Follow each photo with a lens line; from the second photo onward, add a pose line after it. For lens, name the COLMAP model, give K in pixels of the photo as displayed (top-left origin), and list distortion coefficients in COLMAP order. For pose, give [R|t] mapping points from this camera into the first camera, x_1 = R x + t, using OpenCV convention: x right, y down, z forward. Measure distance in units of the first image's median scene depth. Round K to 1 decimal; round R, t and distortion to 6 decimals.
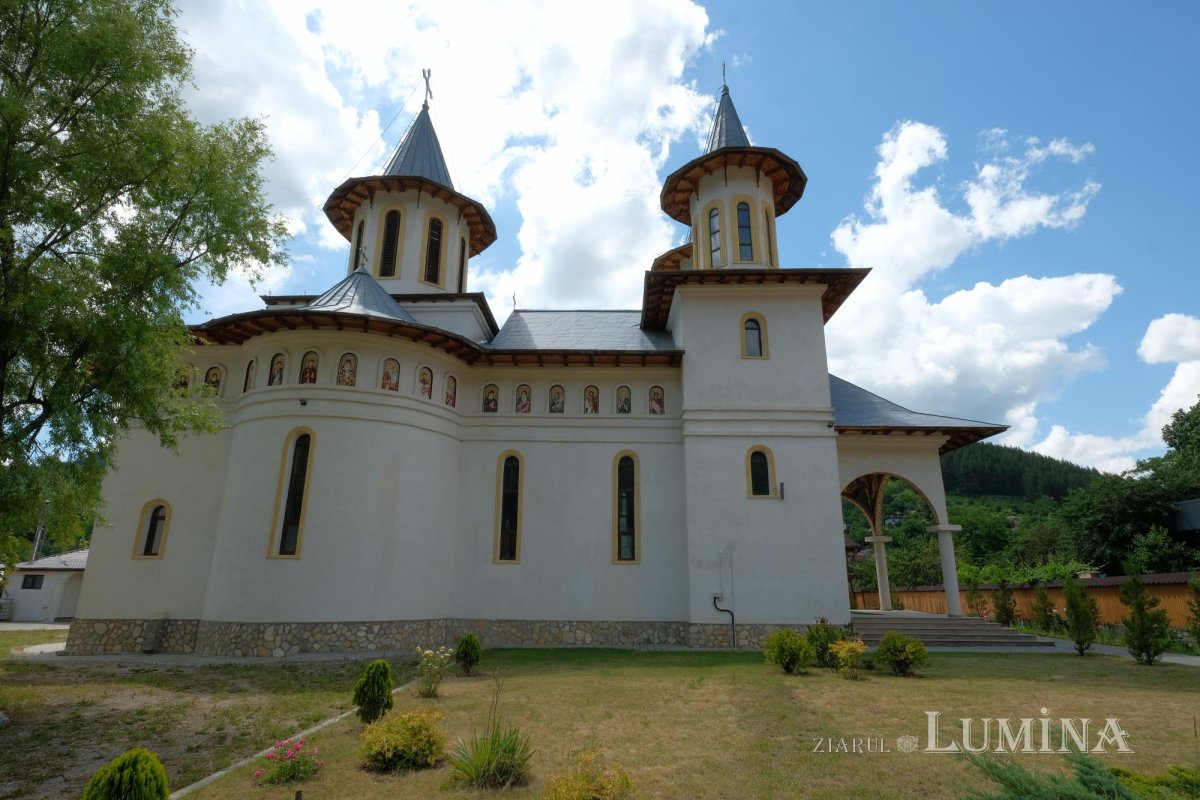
lens RADIAL K [[639.6, 0, 612.7], [0, 639.6, 402.9], [0, 0, 1]] dist [0.003446, 0.001281]
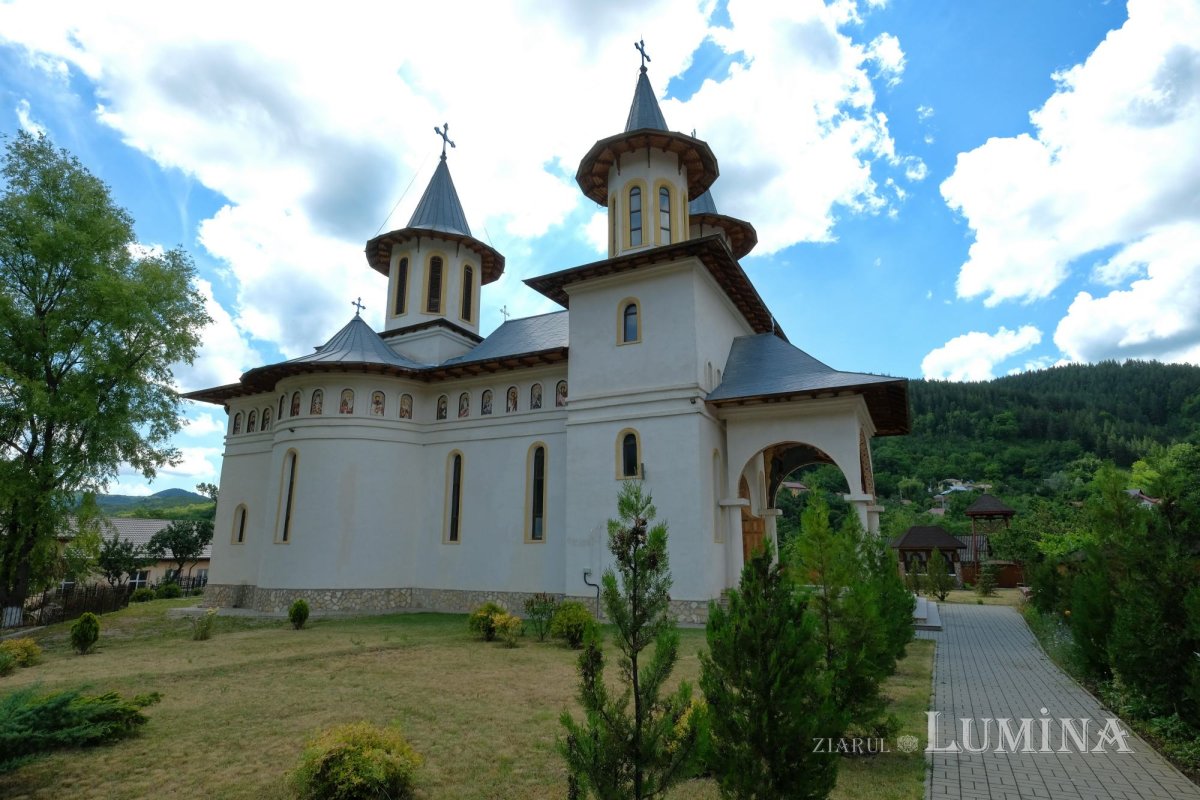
lens RADIAL K [[639.6, 0, 601.1], [0, 639.6, 404.7], [0, 0, 1]] dist [0.003446, 0.001281]
pose [[0.895541, -0.106388, -0.432074, 0.641778], [0.126327, 0.991832, 0.017617, 0.004132], [0.426671, -0.070359, 0.901666, 0.047585]]
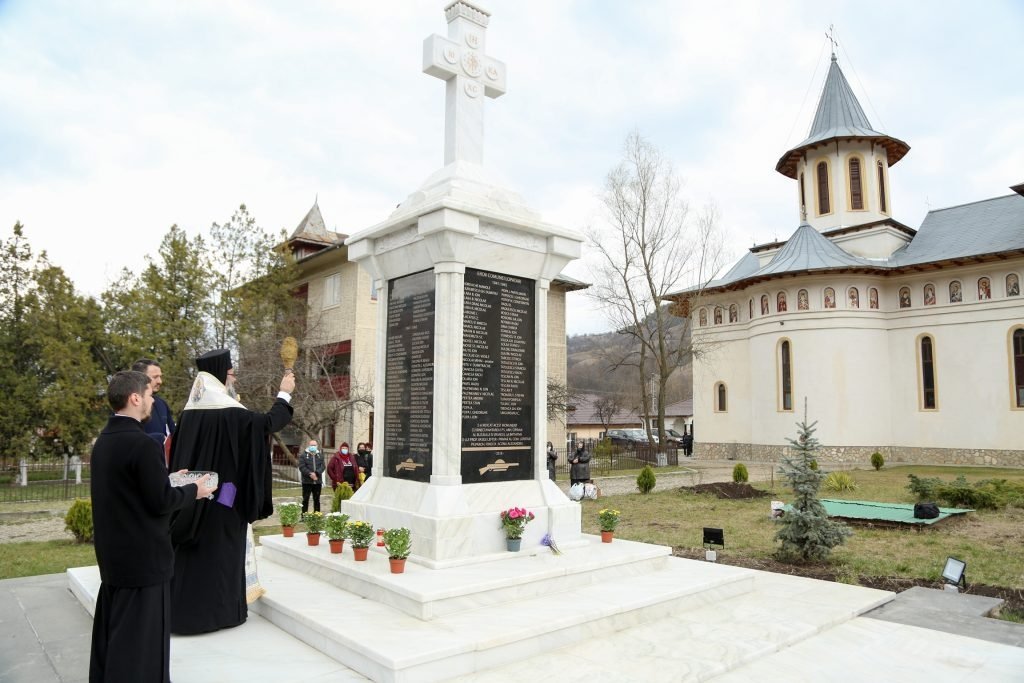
lens RADIAL K [[705.6, 0, 518.0], [0, 705.6, 346.4], [0, 0, 1]] dist [-0.068296, 0.017677]
pose [[0.647114, -0.082996, -0.757862, 0.434612], [0.204115, 0.976629, 0.067333, -0.192146], [0.734561, -0.198263, 0.648931, -0.686733]]
